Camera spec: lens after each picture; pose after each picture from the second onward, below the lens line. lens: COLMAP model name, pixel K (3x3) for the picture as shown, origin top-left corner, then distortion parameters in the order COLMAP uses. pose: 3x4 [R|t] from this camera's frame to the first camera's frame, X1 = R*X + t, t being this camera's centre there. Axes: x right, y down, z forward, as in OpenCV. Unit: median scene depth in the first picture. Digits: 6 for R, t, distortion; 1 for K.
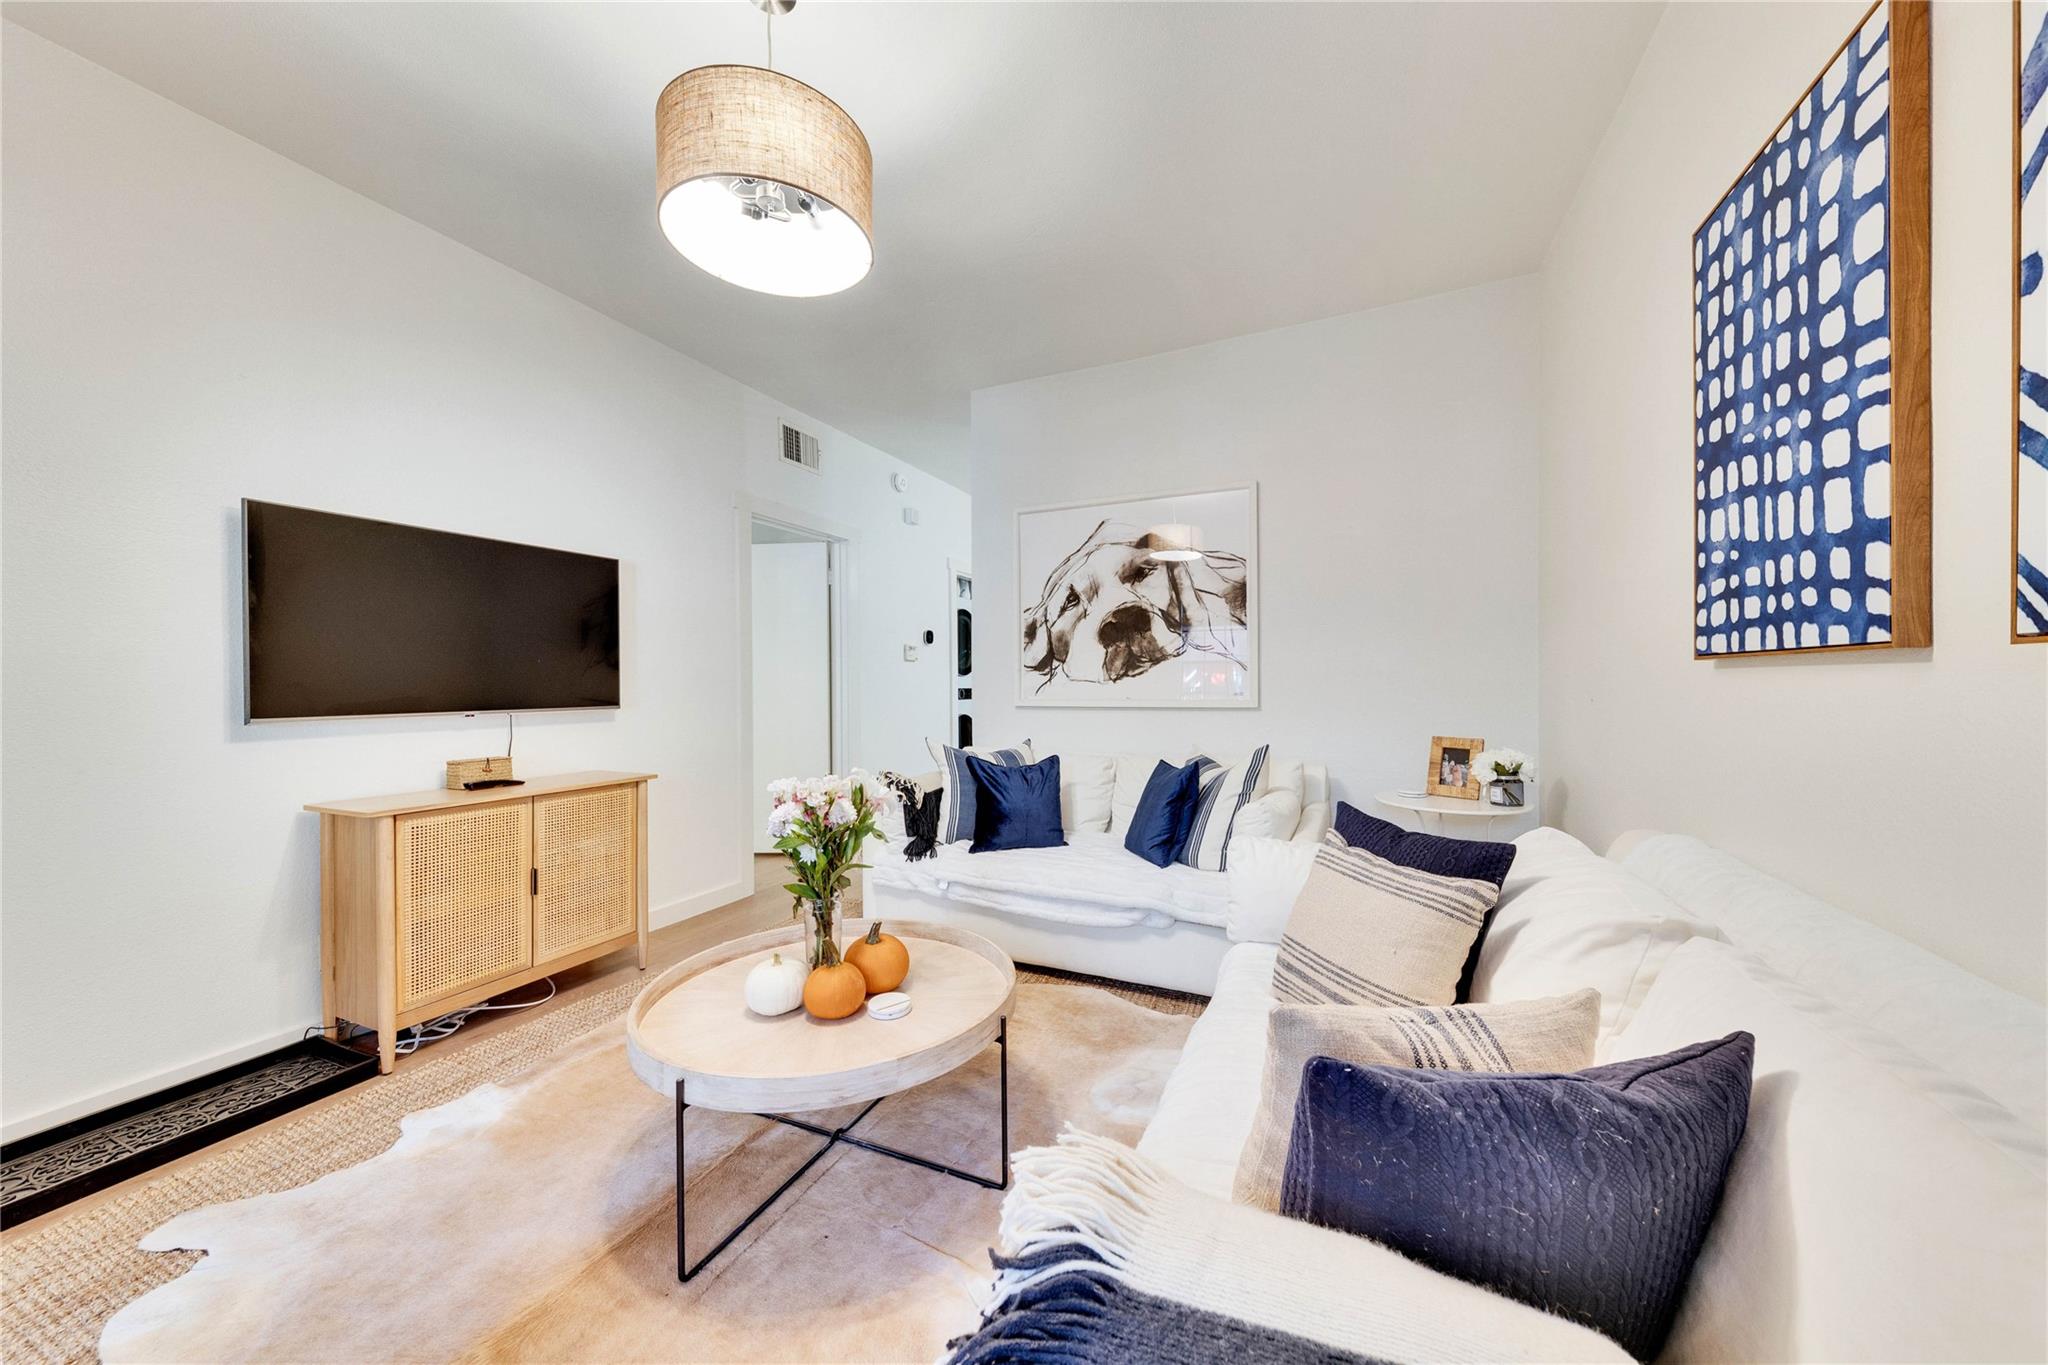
lens RADIAL K [[706.7, 0, 1018.8], [0, 706.7, 682.6], [0, 0, 1]] dist [0.012637, -0.003163]
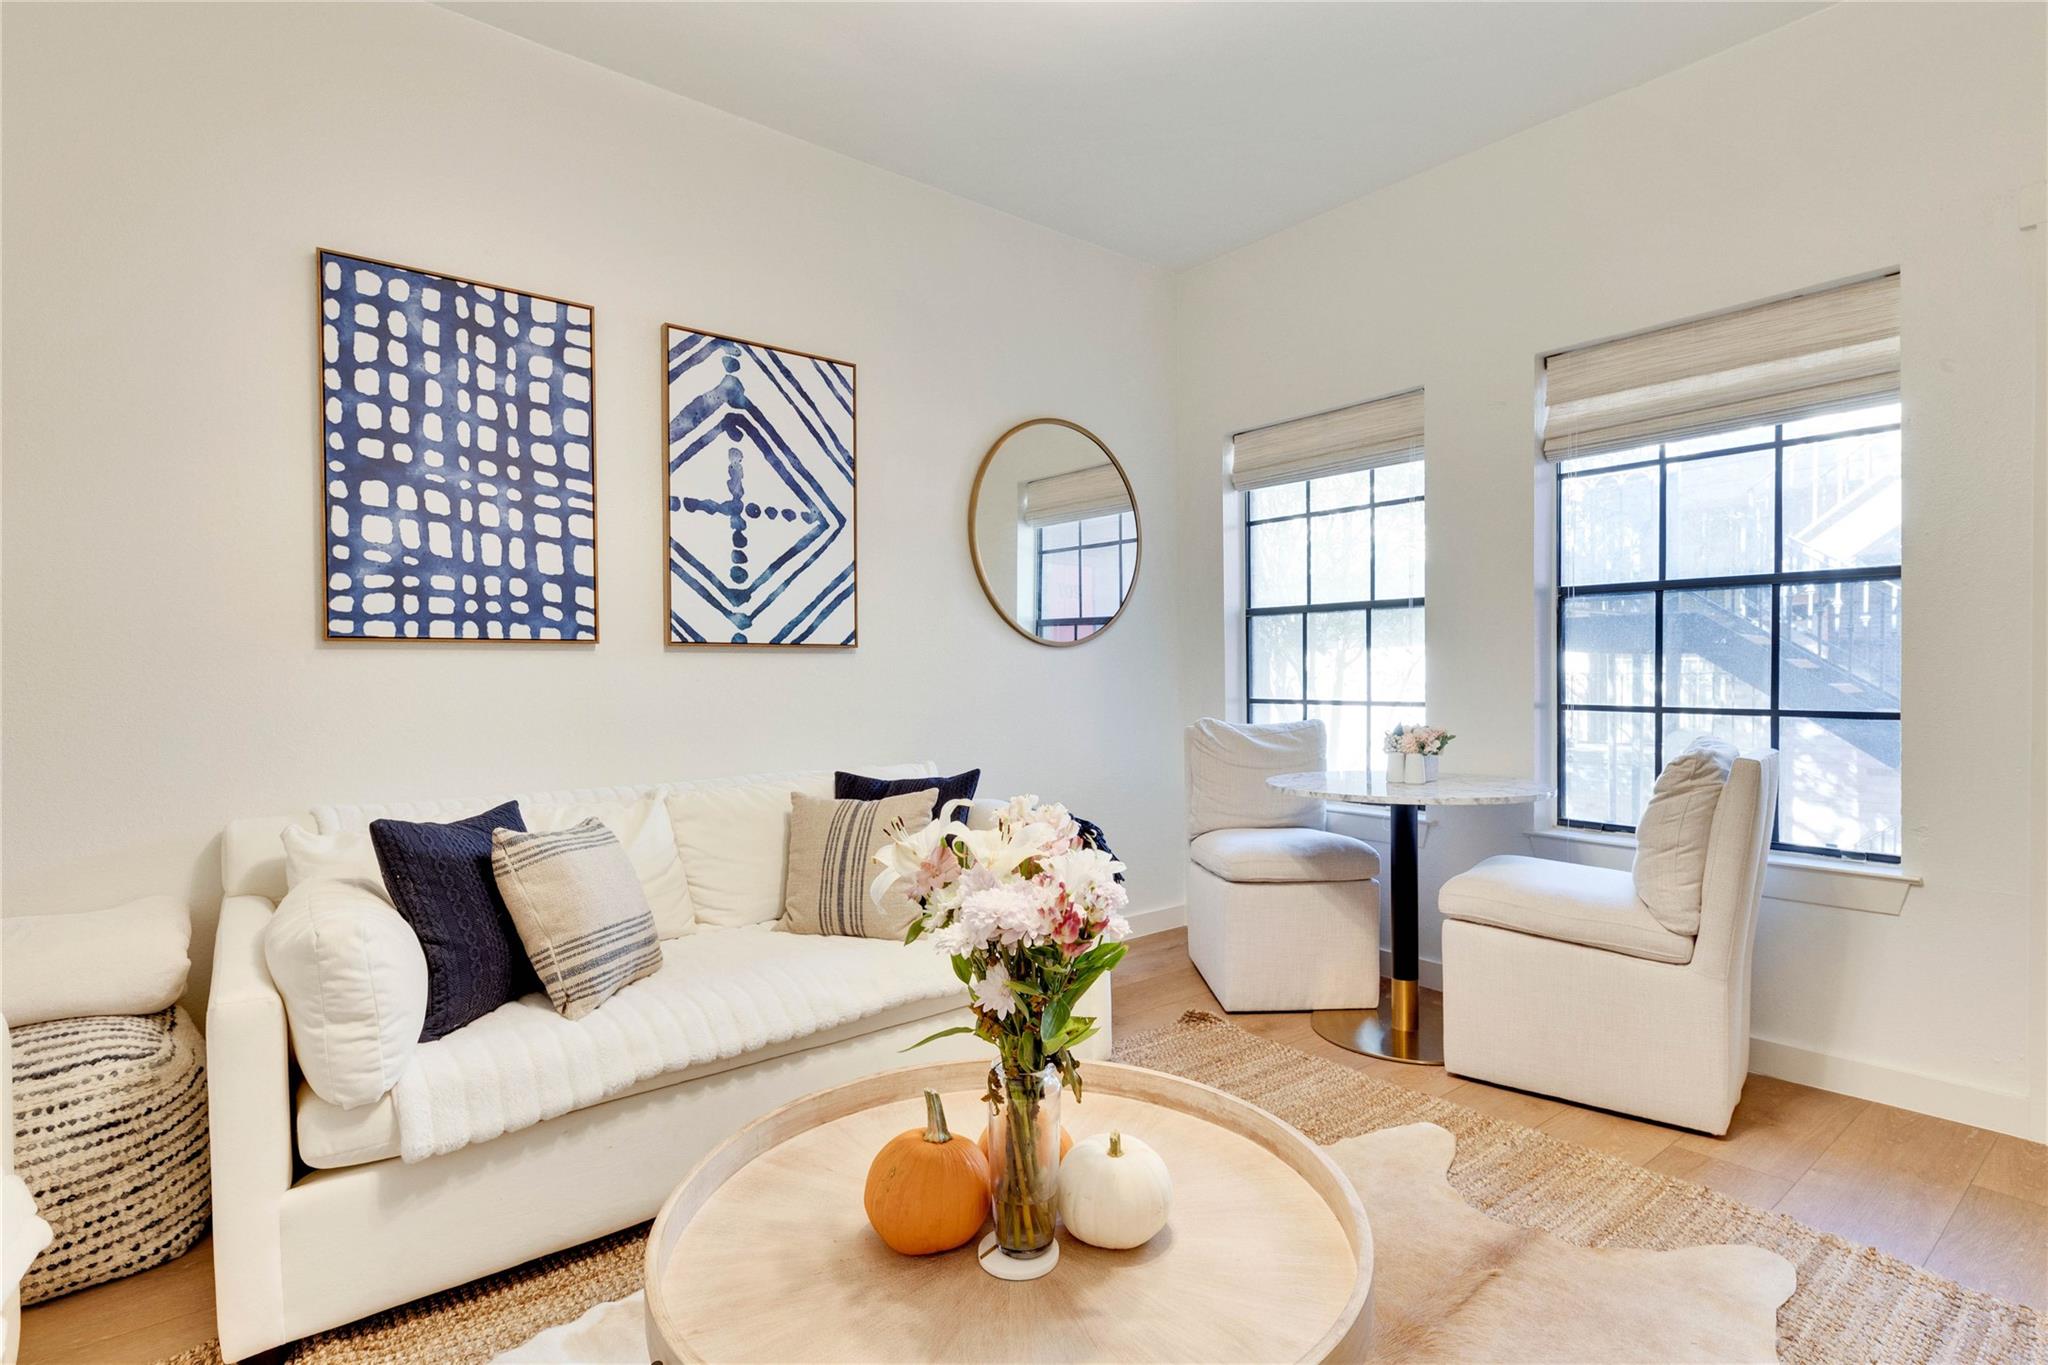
lens RADIAL K [[990.7, 0, 1029.7], [0, 990.7, 685.1], [0, 0, 1]] dist [0.009667, -0.002762]
pose [[-0.897055, 0.008163, 0.441843, -0.510610], [0.014623, 0.999830, 0.011216, 0.025735], [-0.441677, 0.016522, -0.897022, 1.409537]]
